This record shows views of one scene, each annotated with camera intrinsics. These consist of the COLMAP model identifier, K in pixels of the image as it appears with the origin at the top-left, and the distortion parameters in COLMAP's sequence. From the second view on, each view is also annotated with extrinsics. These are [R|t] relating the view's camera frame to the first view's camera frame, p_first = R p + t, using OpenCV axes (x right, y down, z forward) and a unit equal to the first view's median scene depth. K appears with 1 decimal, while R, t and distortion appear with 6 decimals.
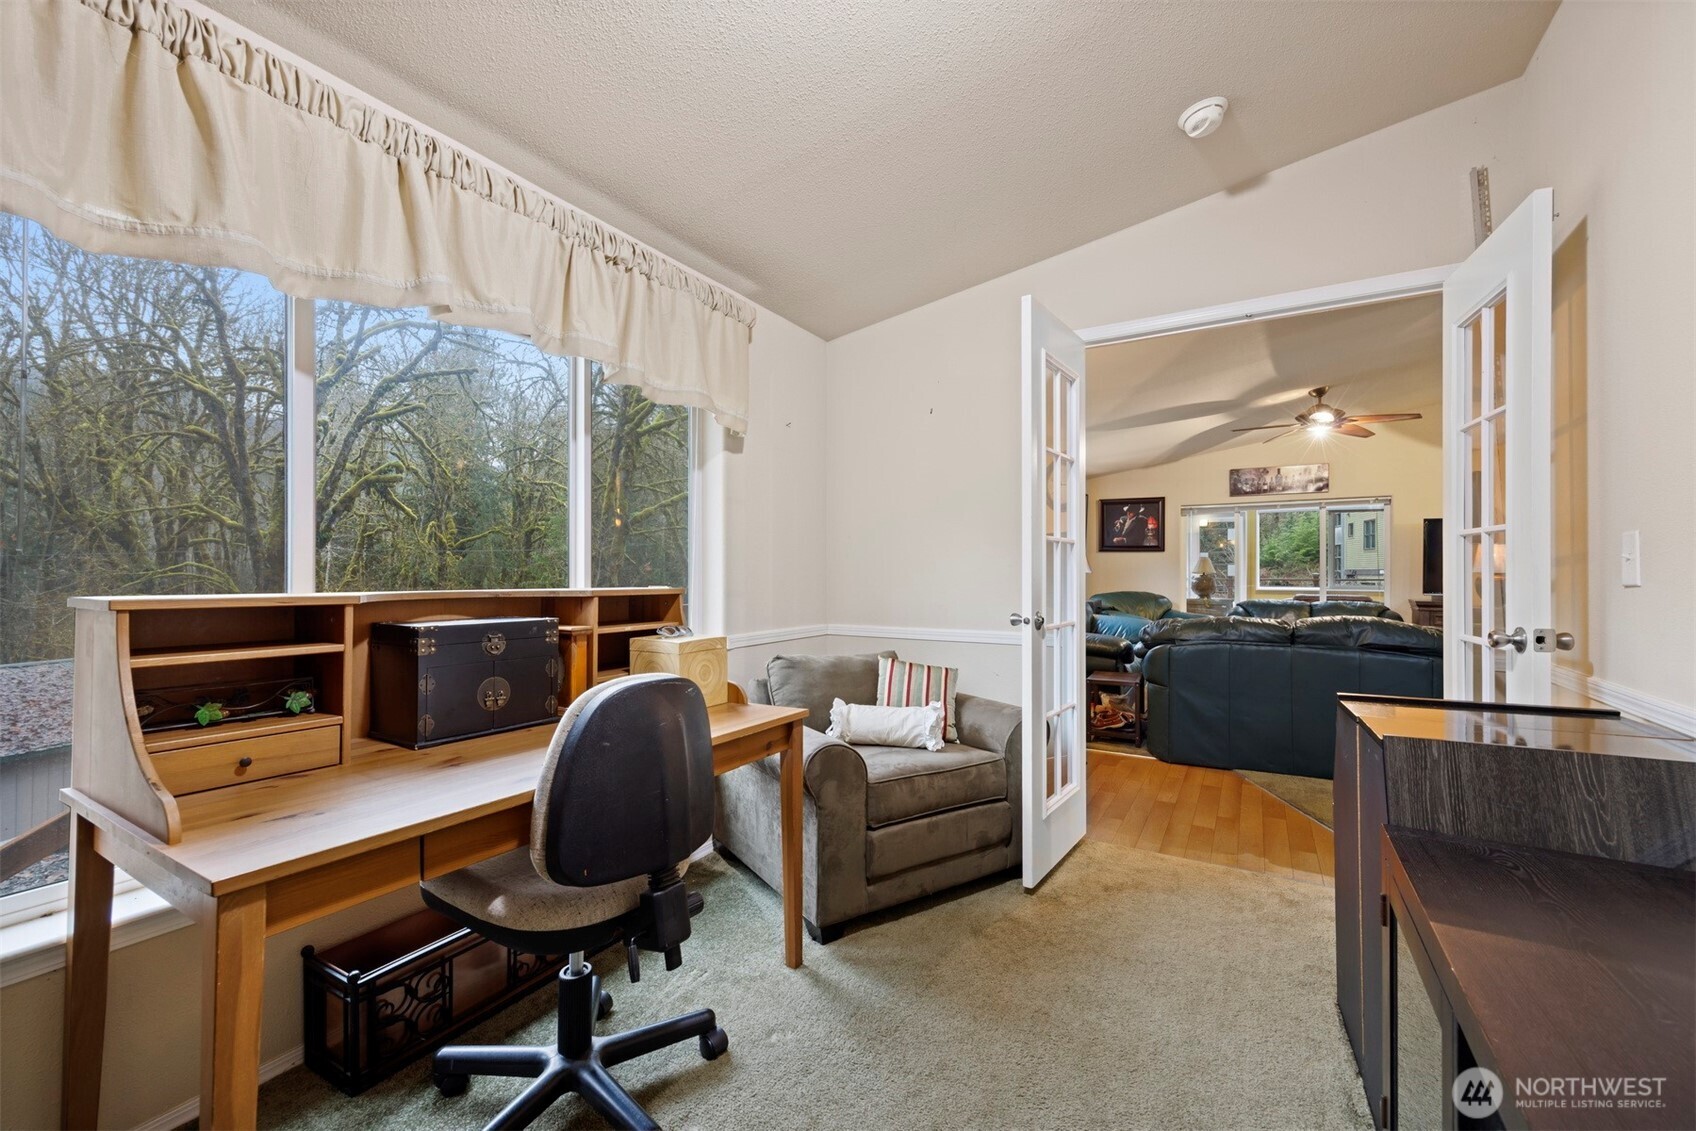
lens RADIAL K [[643.4, 0, 850.8], [0, 643.4, 572.7], [0, 0, 1]] dist [-0.002907, -0.000303]
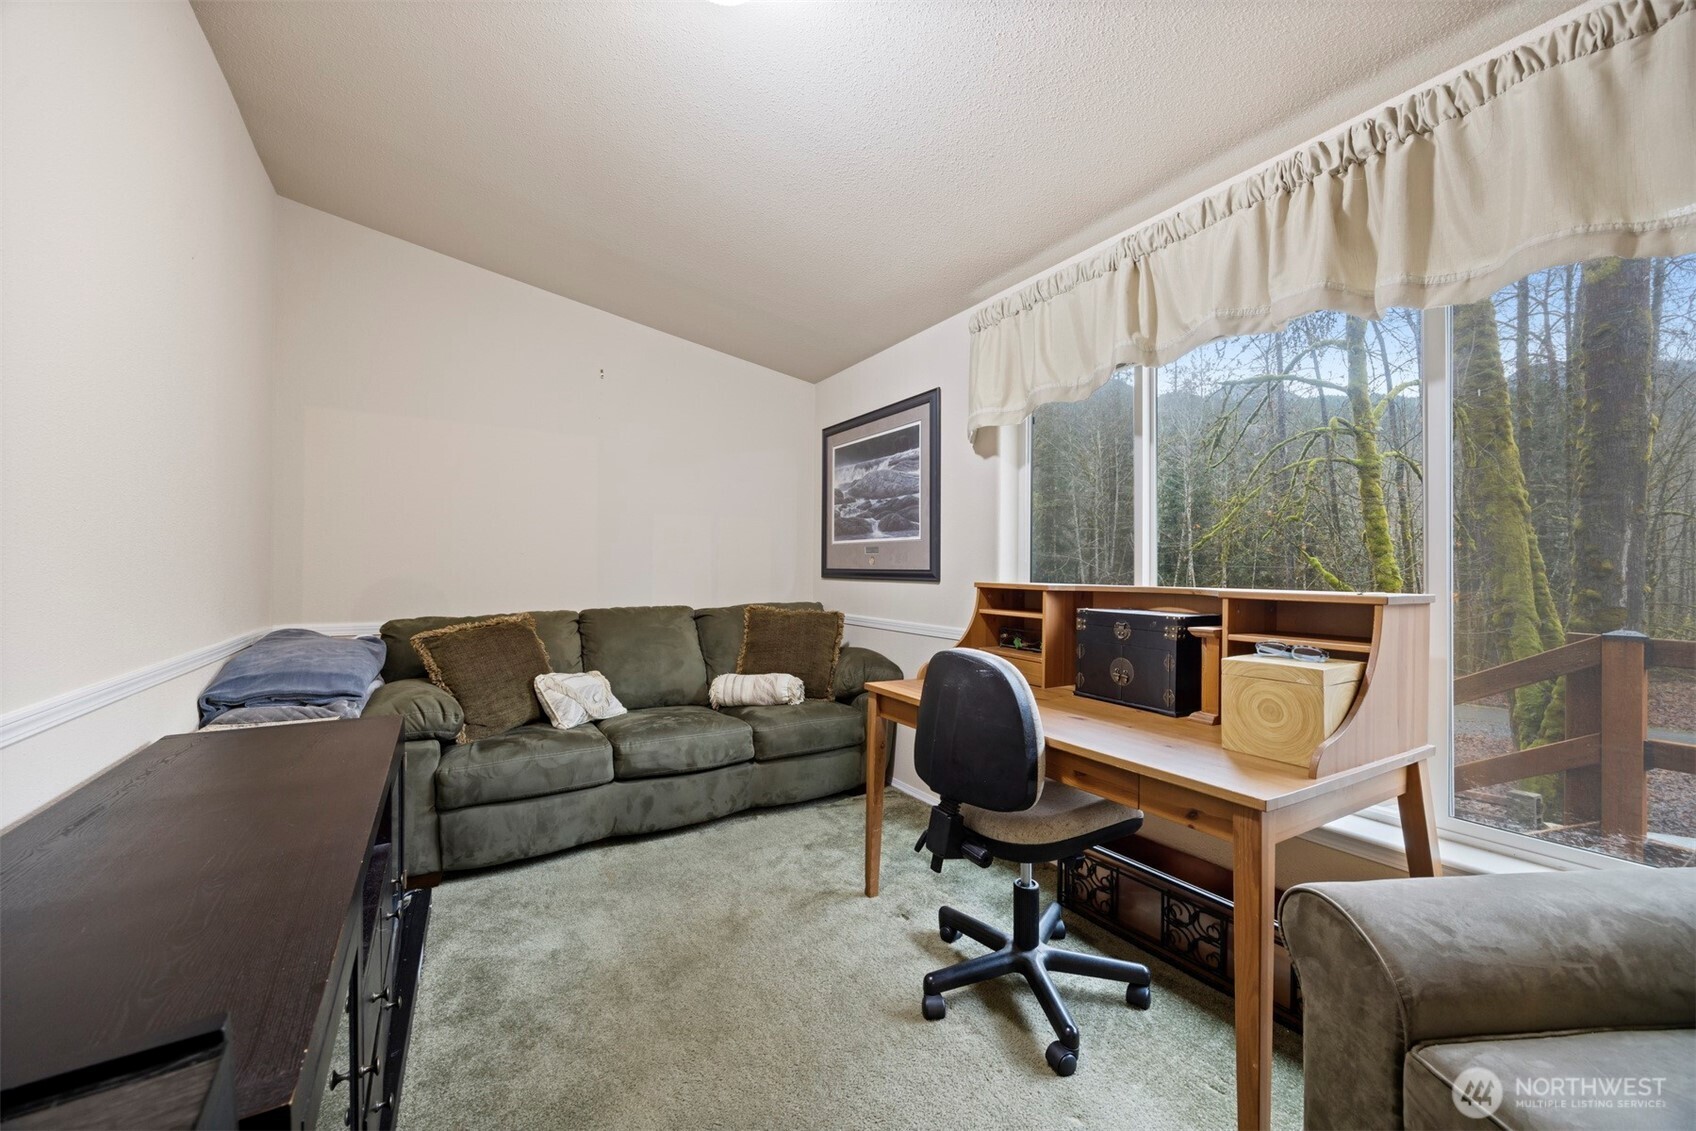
lens RADIAL K [[655.5, 0, 848.0], [0, 655.5, 565.5], [0, 0, 1]] dist [-0.000148, -0.000031]
pose [[-0.491920, -0.024938, -0.870283, 0.762758], [-0.014414, 0.999686, -0.020499, 0.019725], [0.870521, 0.002460, -0.492125, 1.111901]]
